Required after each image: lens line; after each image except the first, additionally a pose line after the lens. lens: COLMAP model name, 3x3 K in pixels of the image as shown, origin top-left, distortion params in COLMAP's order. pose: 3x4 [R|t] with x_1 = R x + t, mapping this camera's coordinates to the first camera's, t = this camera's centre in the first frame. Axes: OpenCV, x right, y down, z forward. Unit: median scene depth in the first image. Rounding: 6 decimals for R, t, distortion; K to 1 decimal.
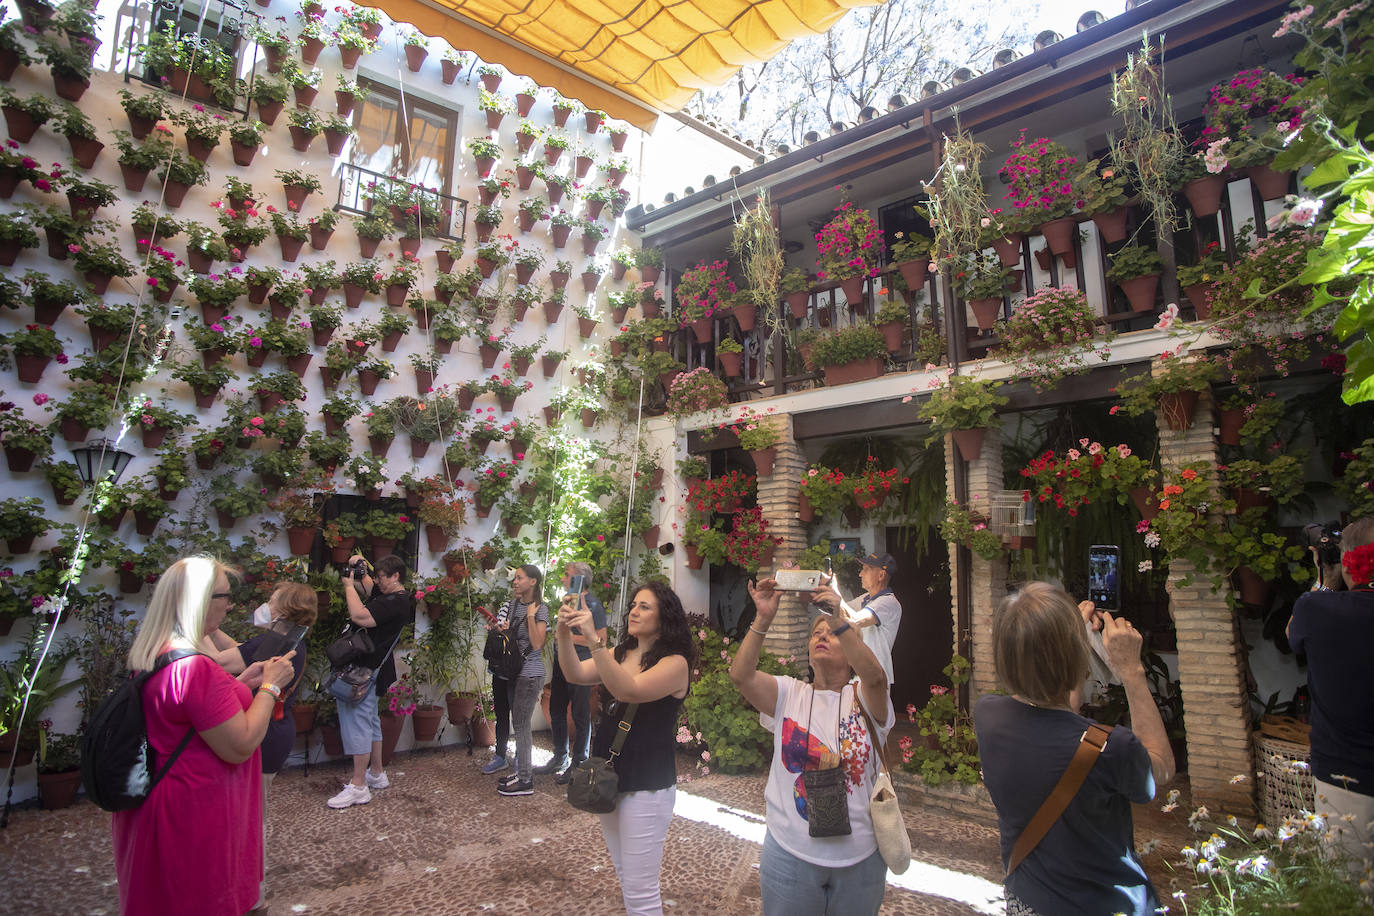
lens RADIAL K [[727.8, 0, 687.0], [0, 727.8, 458.0], [0, 0, 1]] dist [-0.116419, 0.061336]
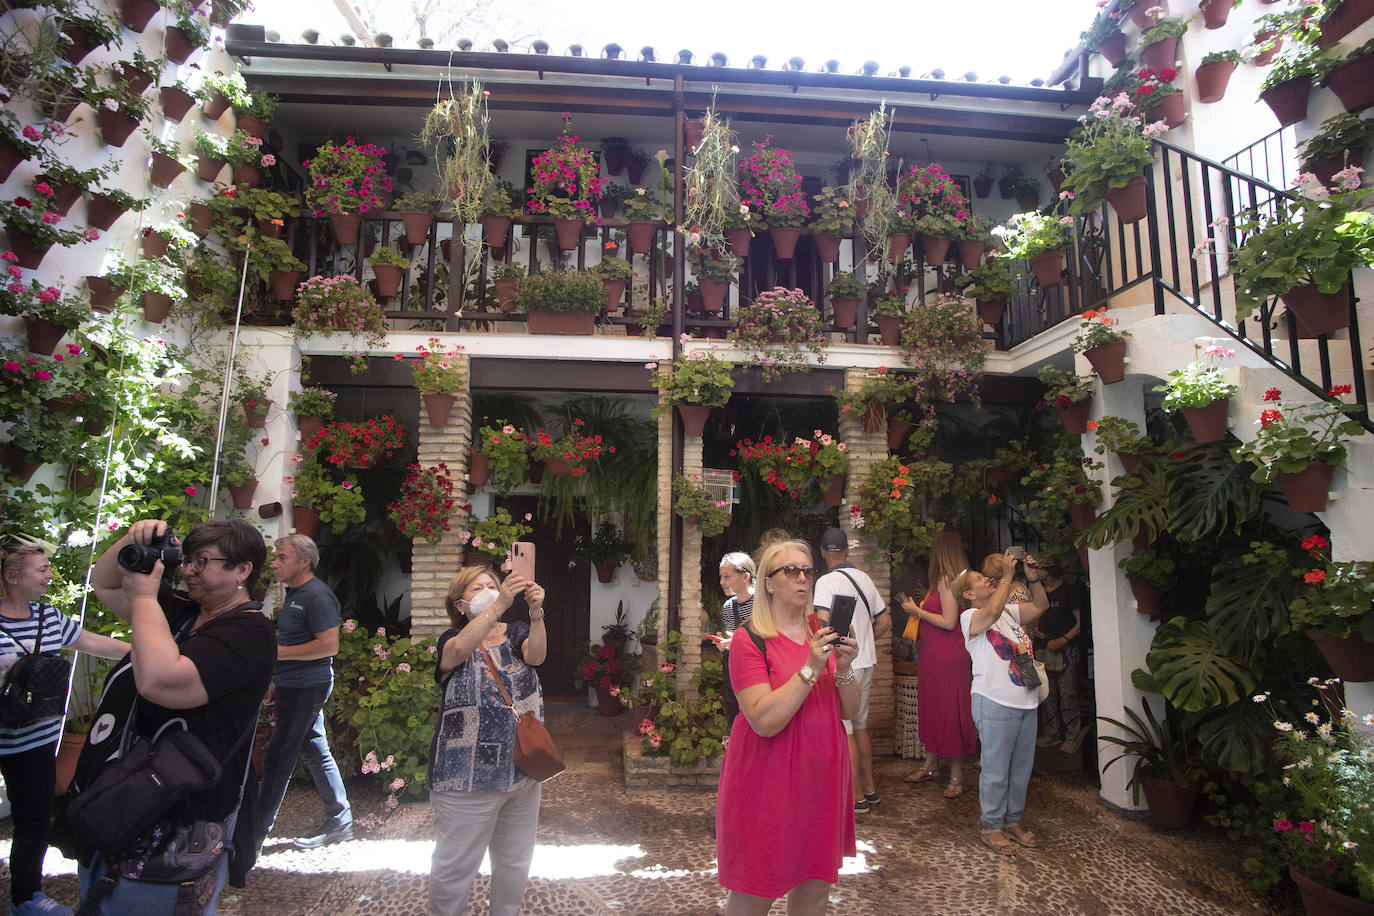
lens RADIAL K [[727.8, 0, 687.0], [0, 727.8, 458.0], [0, 0, 1]] dist [-0.116419, 0.061336]
pose [[0.690244, 0.083008, 0.718800, -0.264405], [-0.113630, 0.993507, -0.005616, 0.030826], [-0.714599, -0.077801, 0.695195, 0.226925]]
